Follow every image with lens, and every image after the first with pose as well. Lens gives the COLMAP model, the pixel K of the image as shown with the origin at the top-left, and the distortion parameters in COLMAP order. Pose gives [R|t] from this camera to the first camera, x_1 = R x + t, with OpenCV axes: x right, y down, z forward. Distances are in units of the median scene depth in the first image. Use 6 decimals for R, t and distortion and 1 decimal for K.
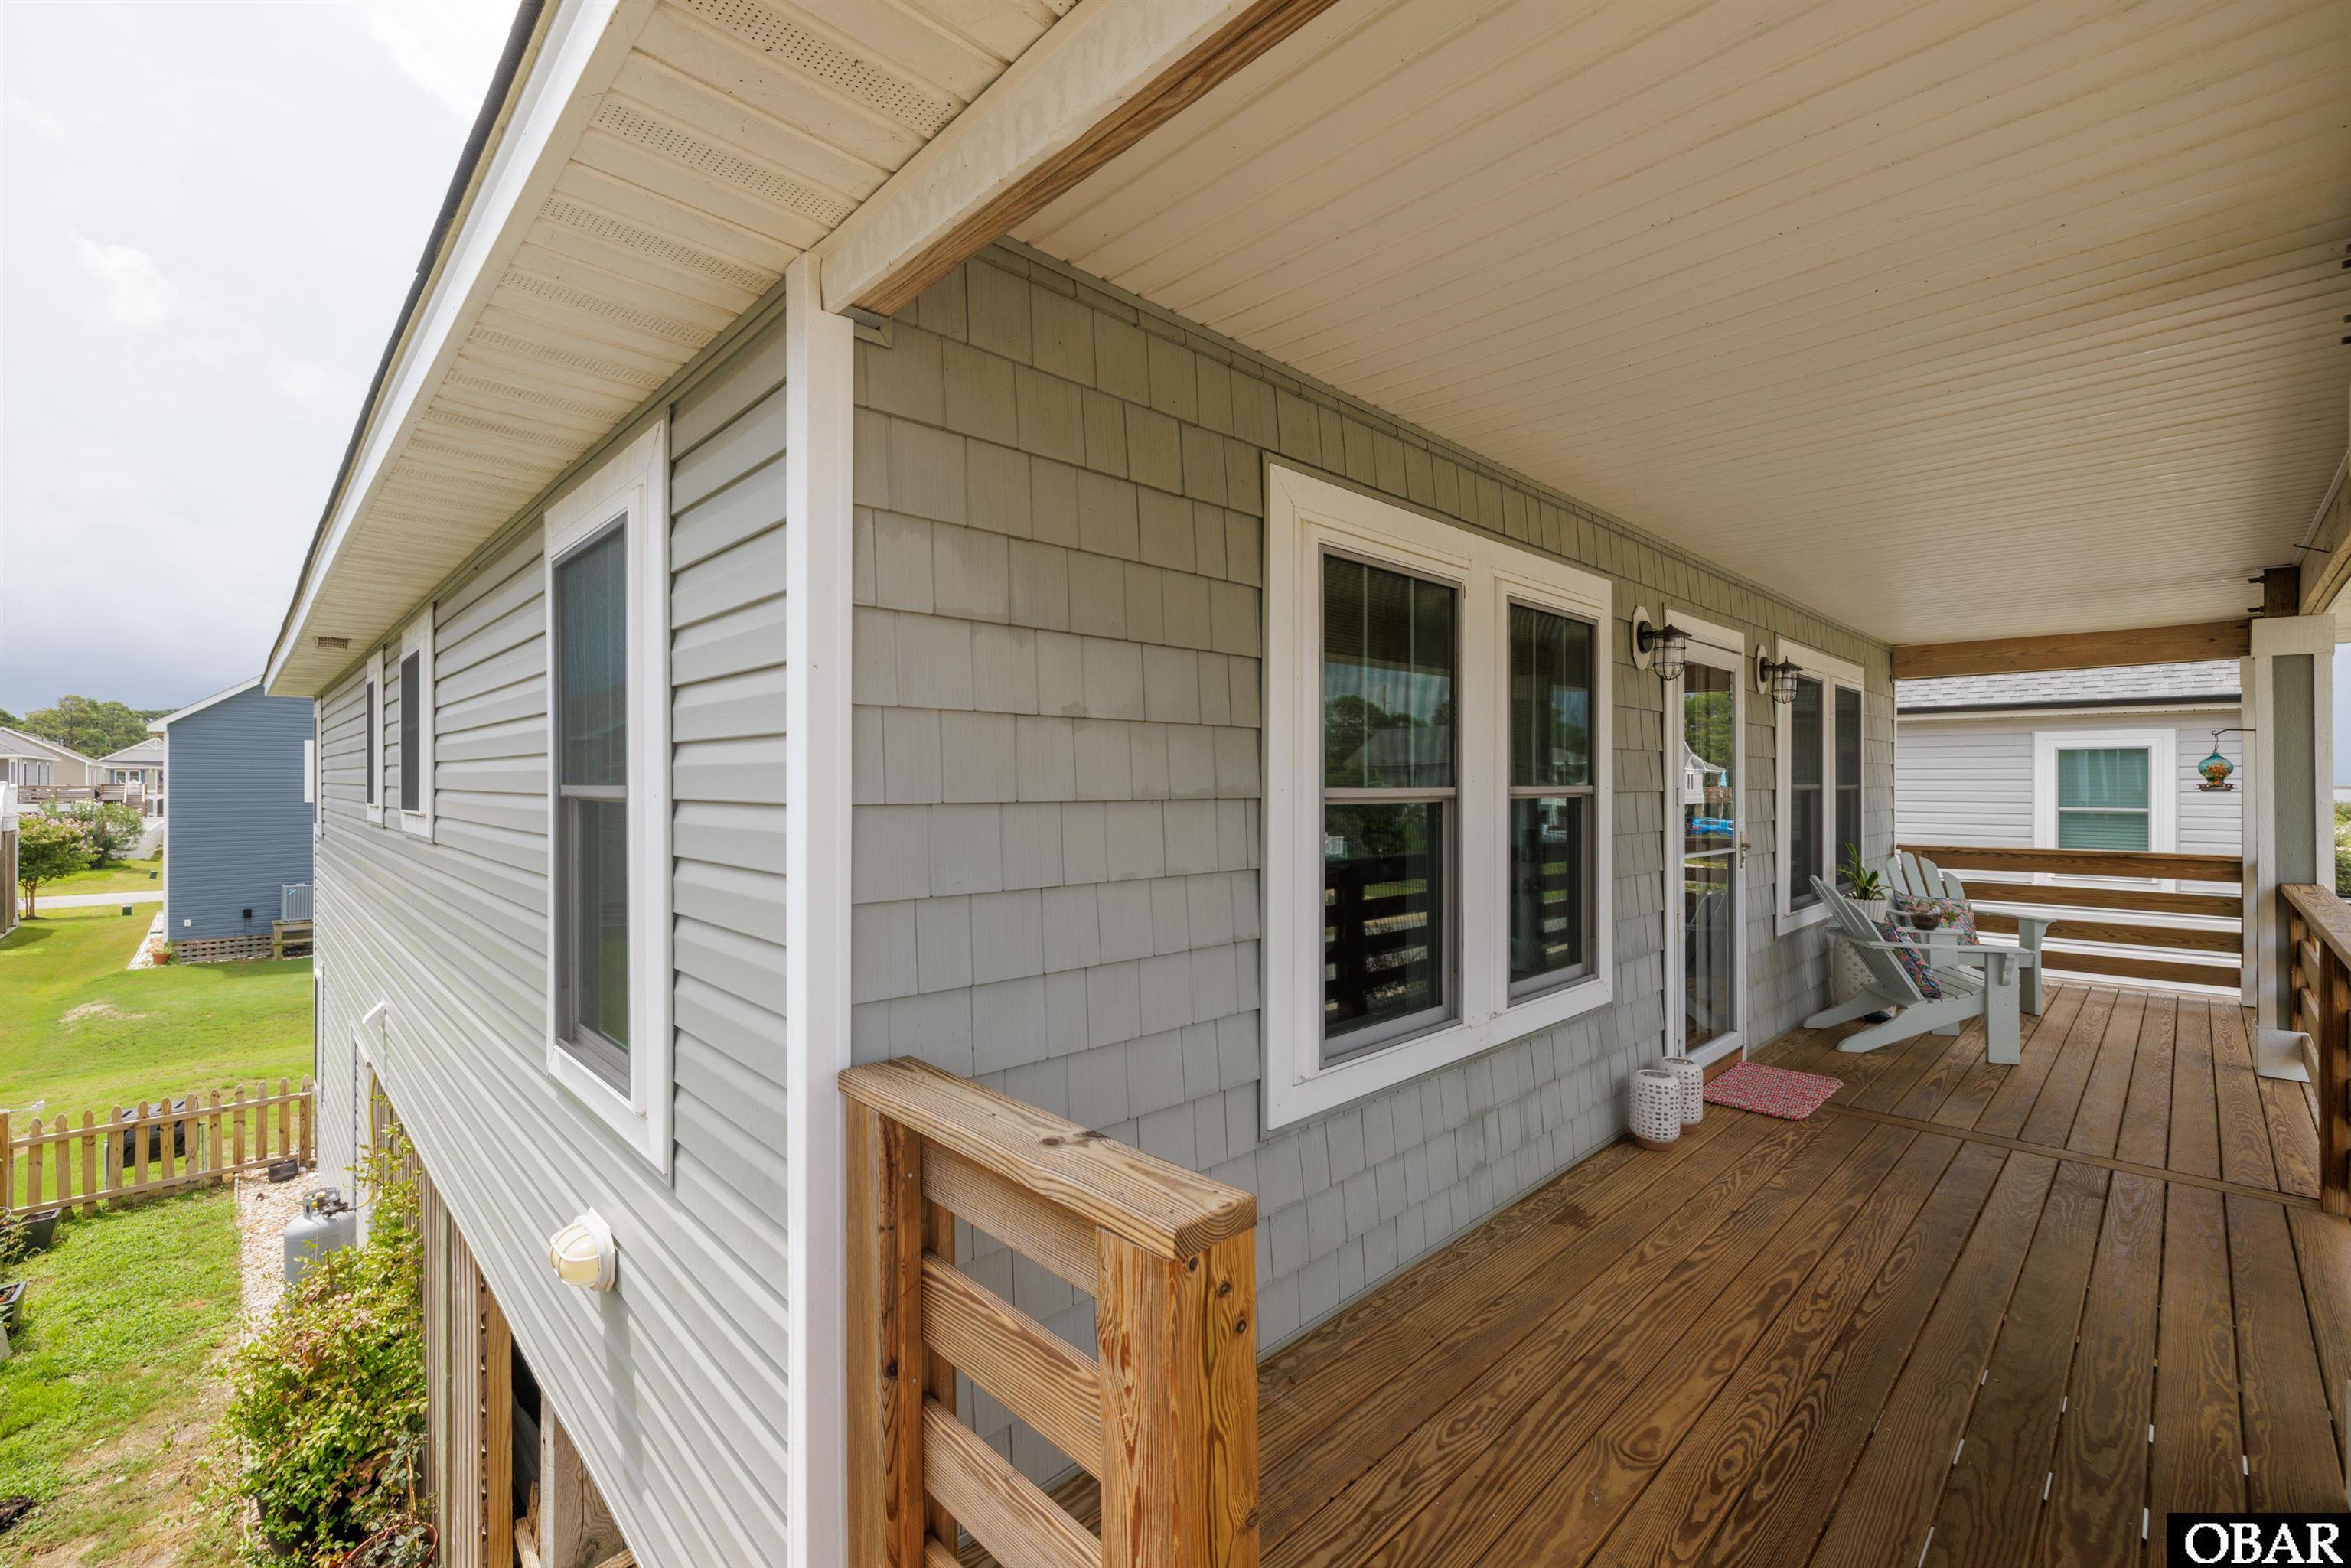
lens RADIAL K [[985.2, 0, 1185.4], [0, 985.2, 780.8], [0, 0, 1]] dist [0.003073, 0.000101]
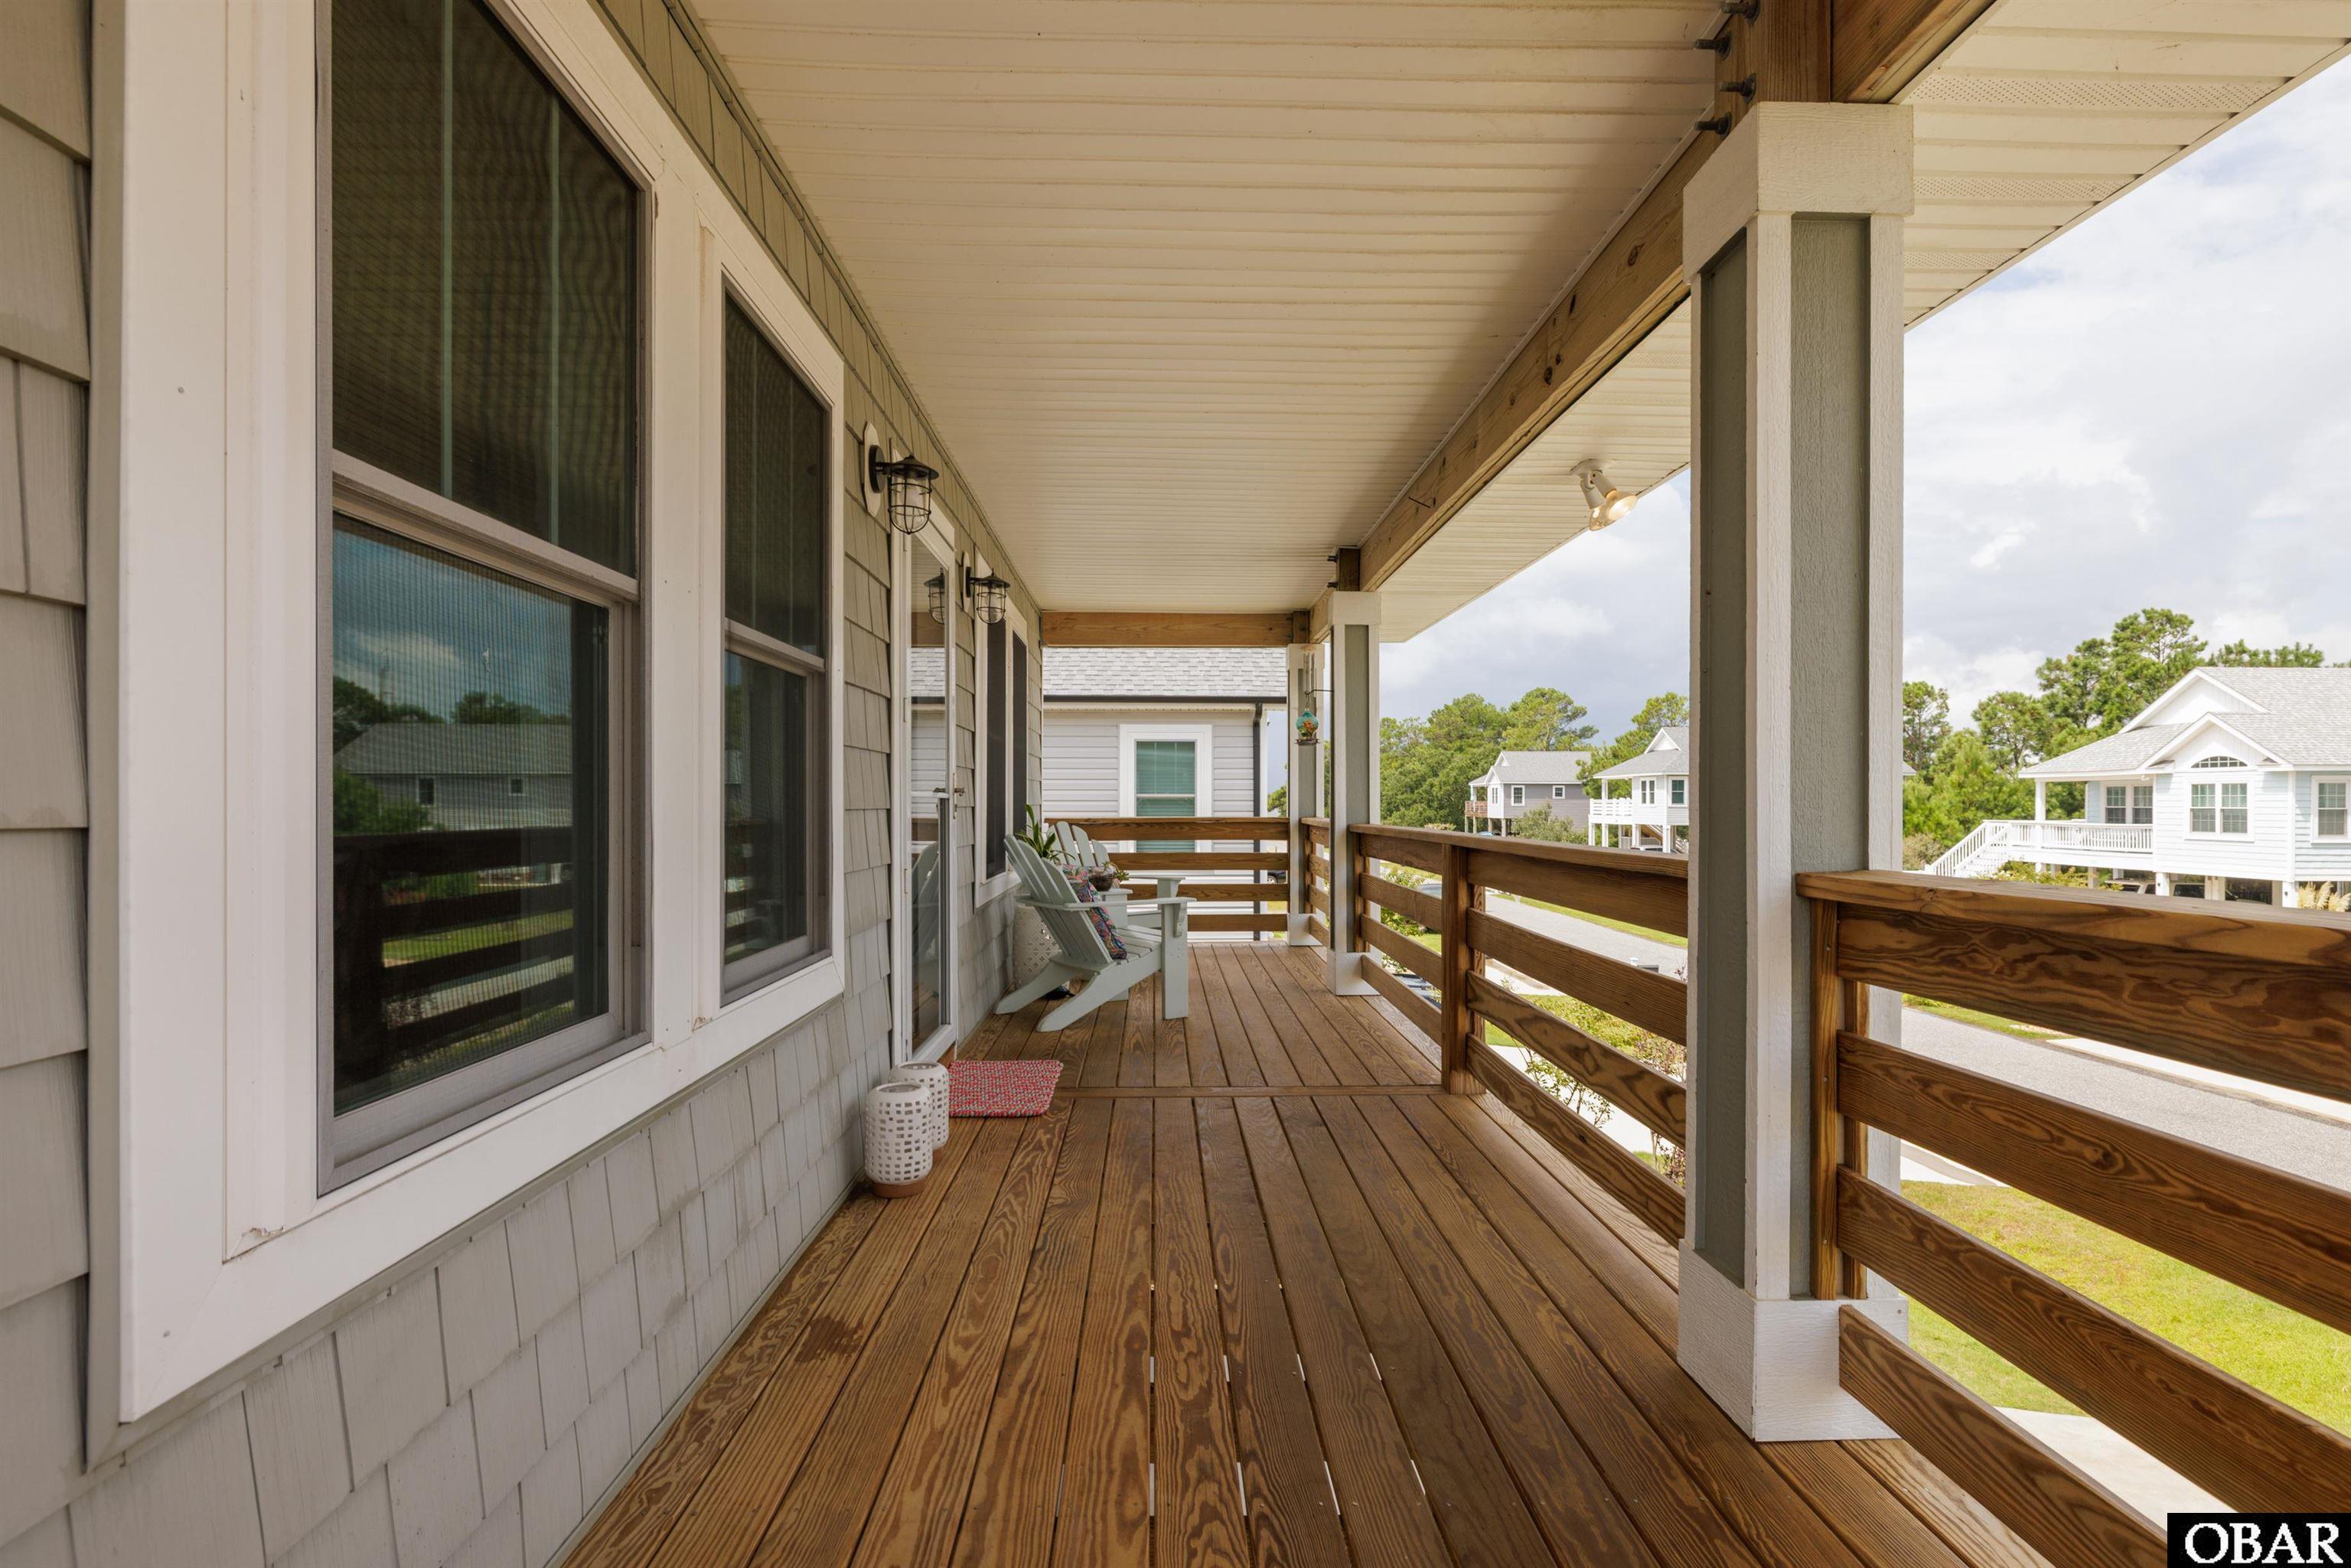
lens RADIAL K [[1119.0, 0, 1179.0], [0, 1119.0, 805.1], [0, 0, 1]] dist [-0.005632, 0.001825]
pose [[0.682862, -0.000467, 0.730547, 0.035216], [-0.001546, 0.999997, 0.002085, 0.098695], [-0.730546, -0.002554, 0.682859, 0.326736]]
